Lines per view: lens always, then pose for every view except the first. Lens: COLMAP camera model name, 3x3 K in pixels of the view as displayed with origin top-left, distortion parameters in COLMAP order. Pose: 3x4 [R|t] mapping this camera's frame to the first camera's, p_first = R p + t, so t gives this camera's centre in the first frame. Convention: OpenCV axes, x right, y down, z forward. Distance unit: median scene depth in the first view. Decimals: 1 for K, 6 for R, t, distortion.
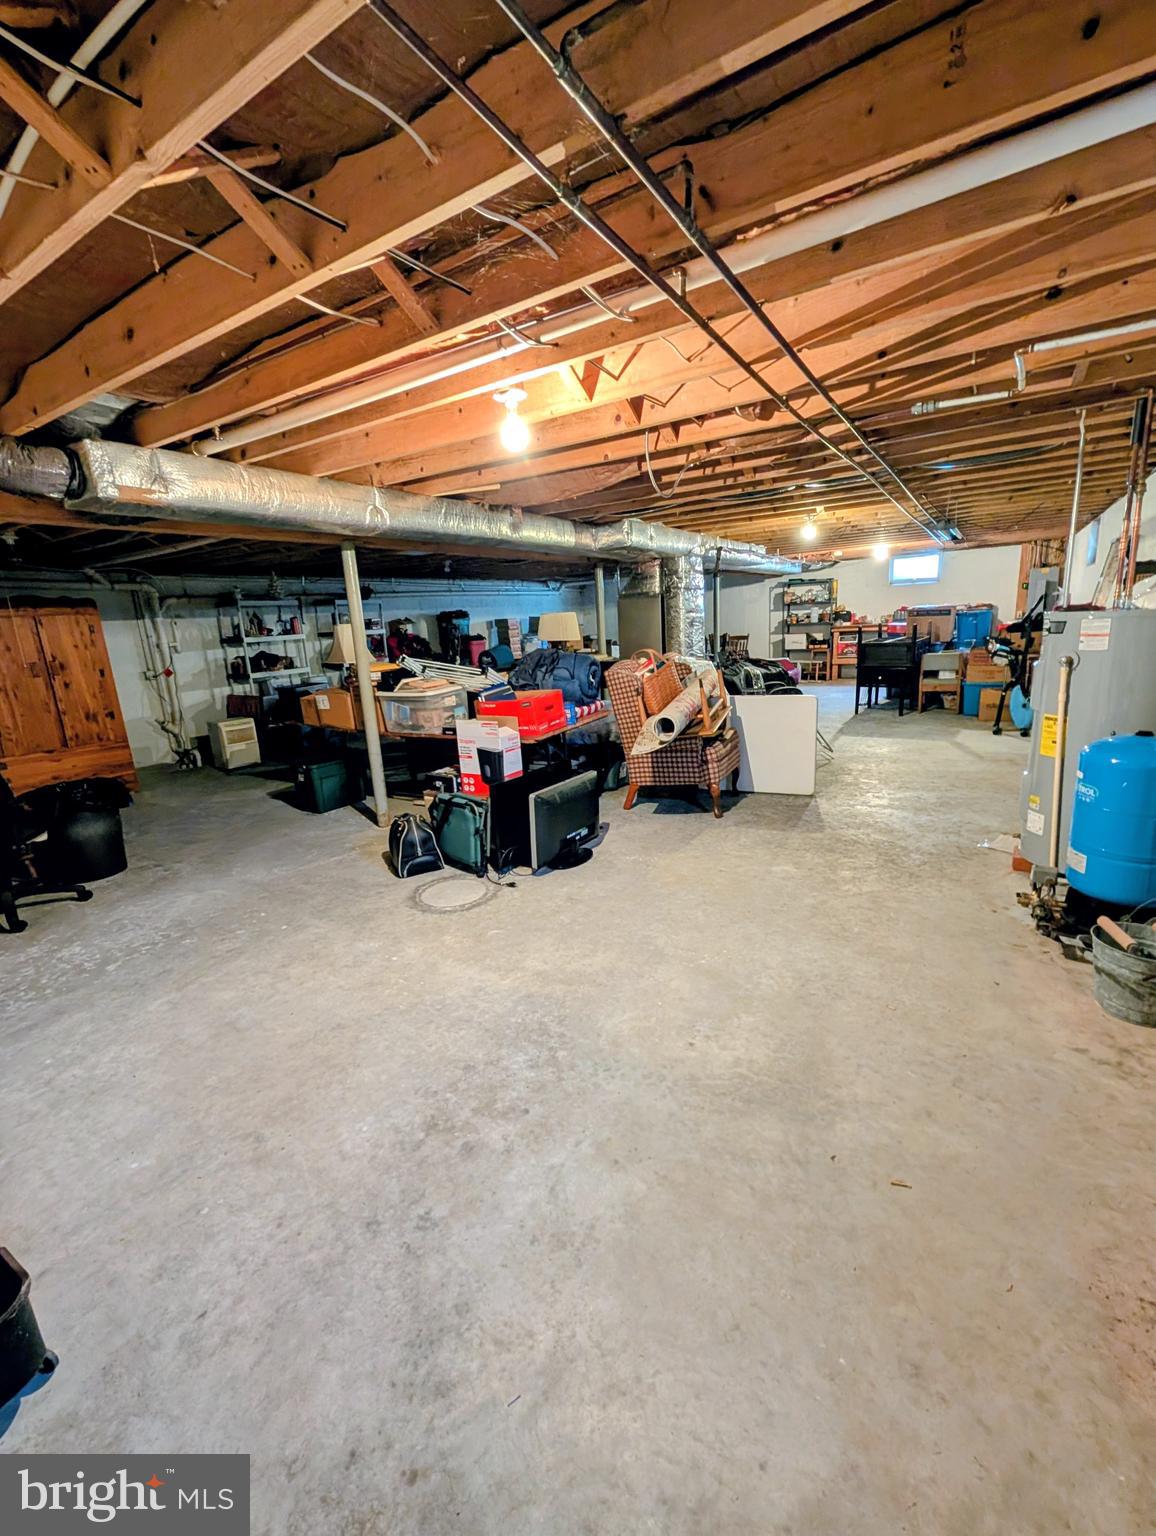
lens RADIAL K [[729.1, 0, 576.8], [0, 729.1, 773.6], [0, 0, 1]] dist [0.001378, 0.000160]
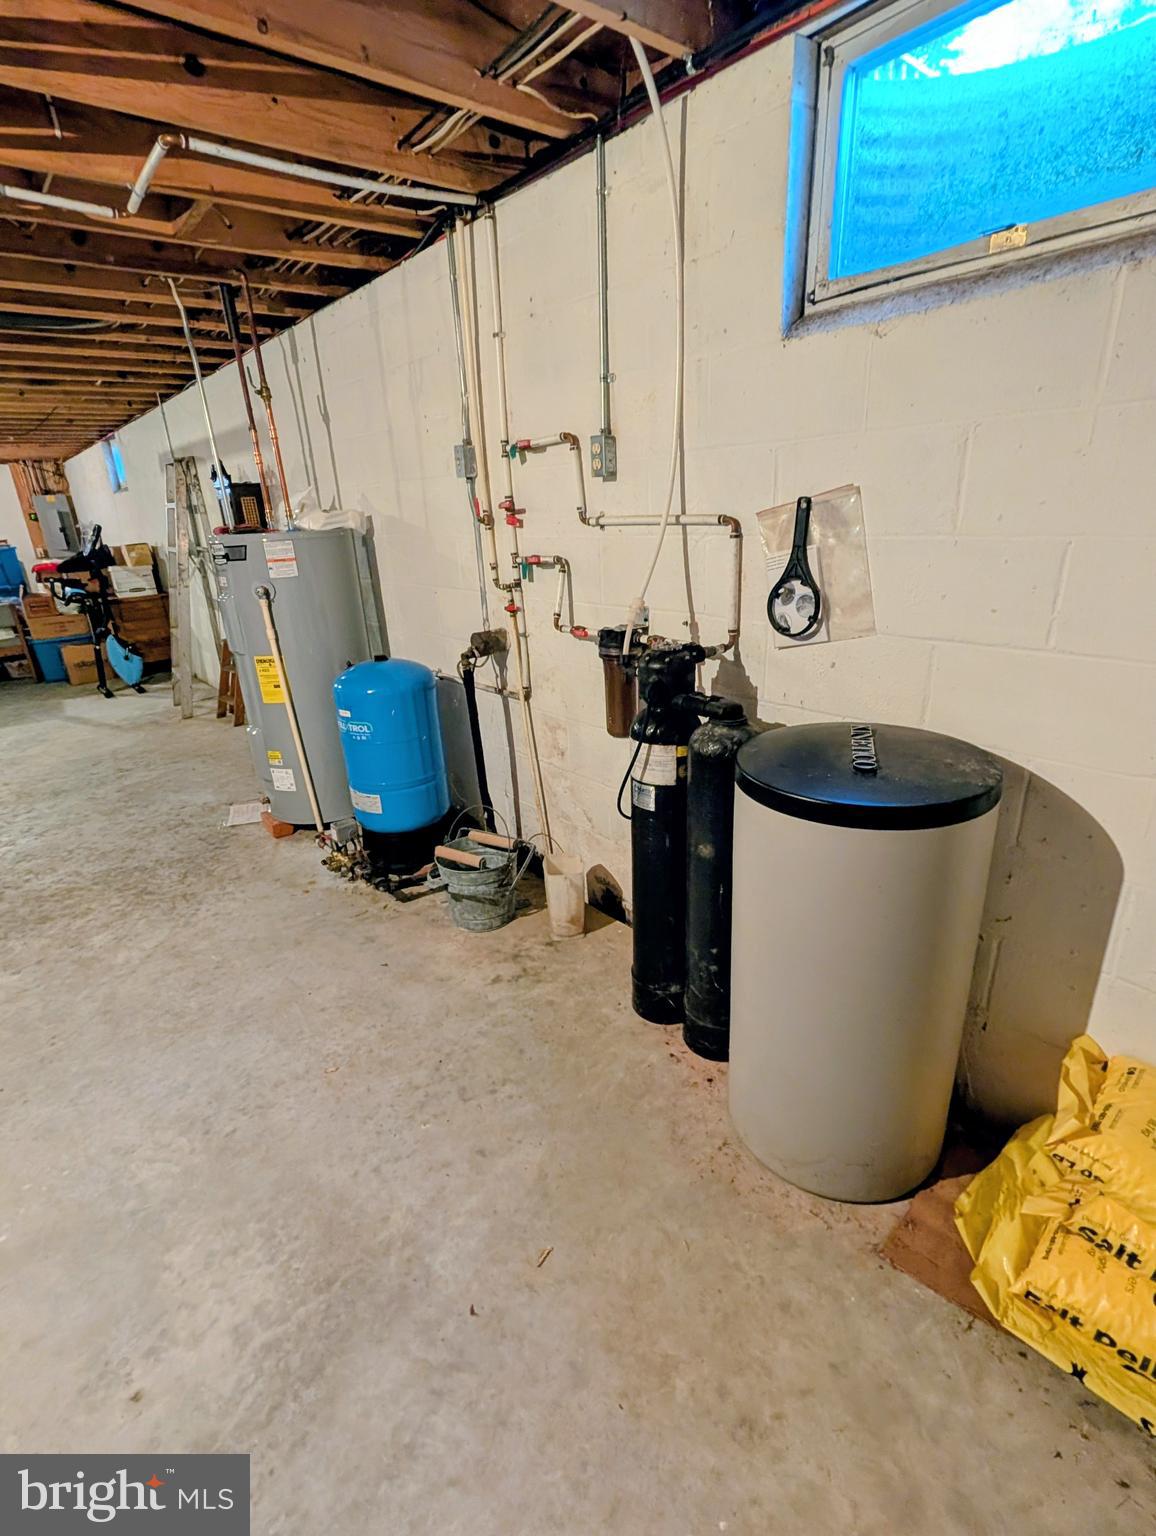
lens RADIAL K [[729.1, 0, 576.8], [0, 729.1, 773.6], [0, 0, 1]] dist [0.001378, 0.000160]
pose [[0.297447, -0.295371, 0.907899, -0.063269], [0.233673, 0.944541, 0.230736, -0.061050], [-0.925701, 0.143520, 0.349971, 0.368931]]
